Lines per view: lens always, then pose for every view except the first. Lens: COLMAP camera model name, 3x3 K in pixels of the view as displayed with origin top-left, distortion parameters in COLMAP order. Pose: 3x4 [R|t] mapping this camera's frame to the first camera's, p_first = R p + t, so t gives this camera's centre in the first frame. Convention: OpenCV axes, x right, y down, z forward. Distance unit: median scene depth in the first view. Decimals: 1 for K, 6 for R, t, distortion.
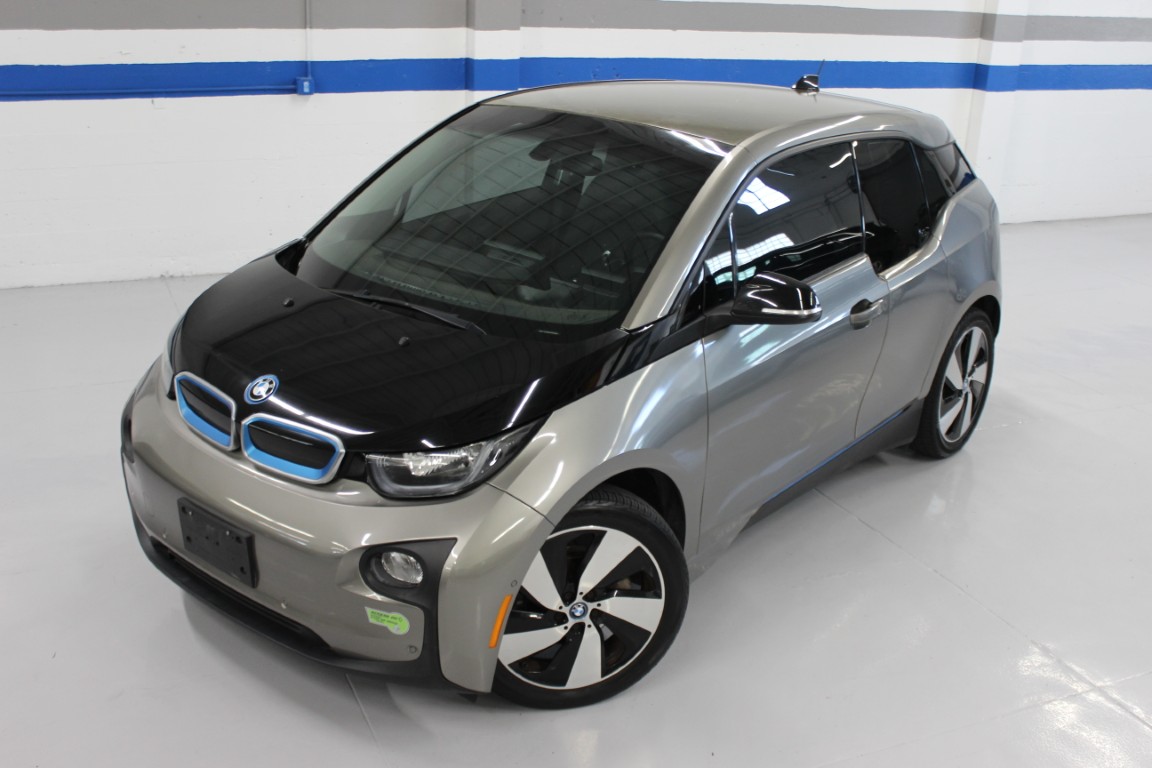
lens RADIAL K [[1257.4, 0, 569.4], [0, 1257.4, 383.2], [0, 0, 1]] dist [-0.068967, 0.000000]
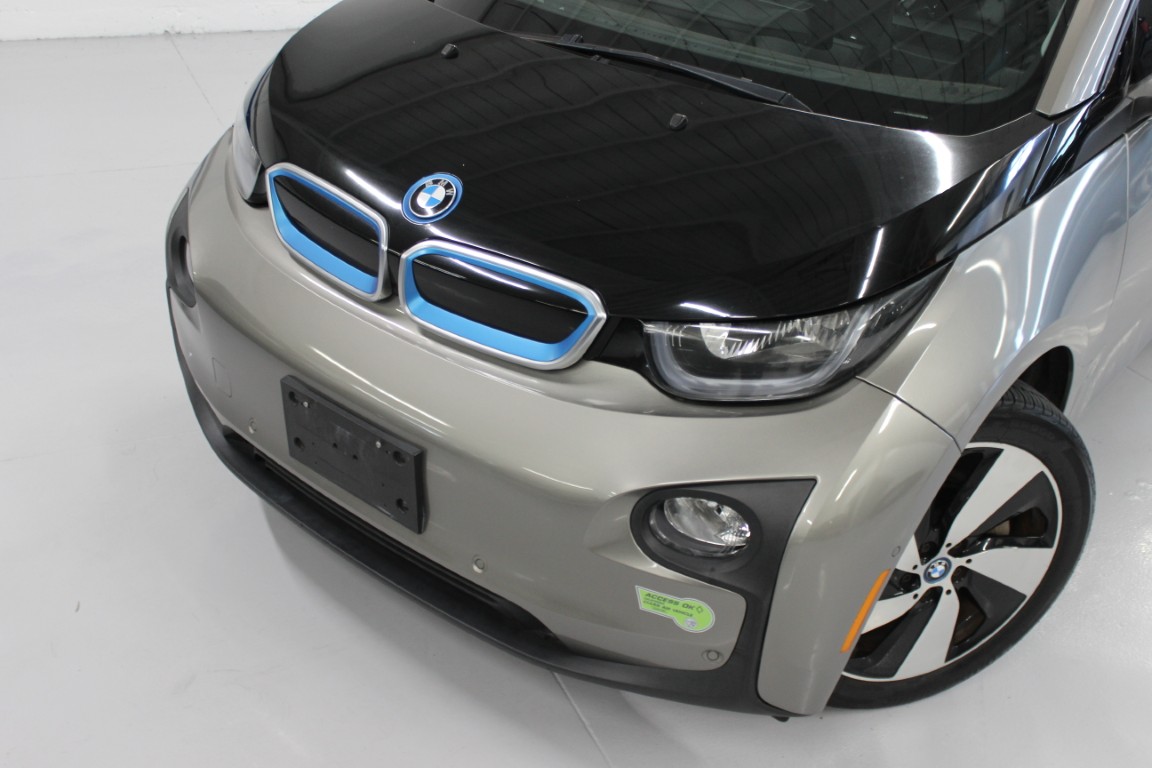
lens RADIAL K [[1257.4, 0, 583.5], [0, 1257.4, 379.7], [0, 0, 1]] dist [-0.068967, 0.000000]
pose [[0.999070, 0.021970, 0.037098, -0.194557], [-0.027694, 0.986466, 0.161610, -0.007872], [-0.033045, -0.162487, 0.986157, 0.409282]]
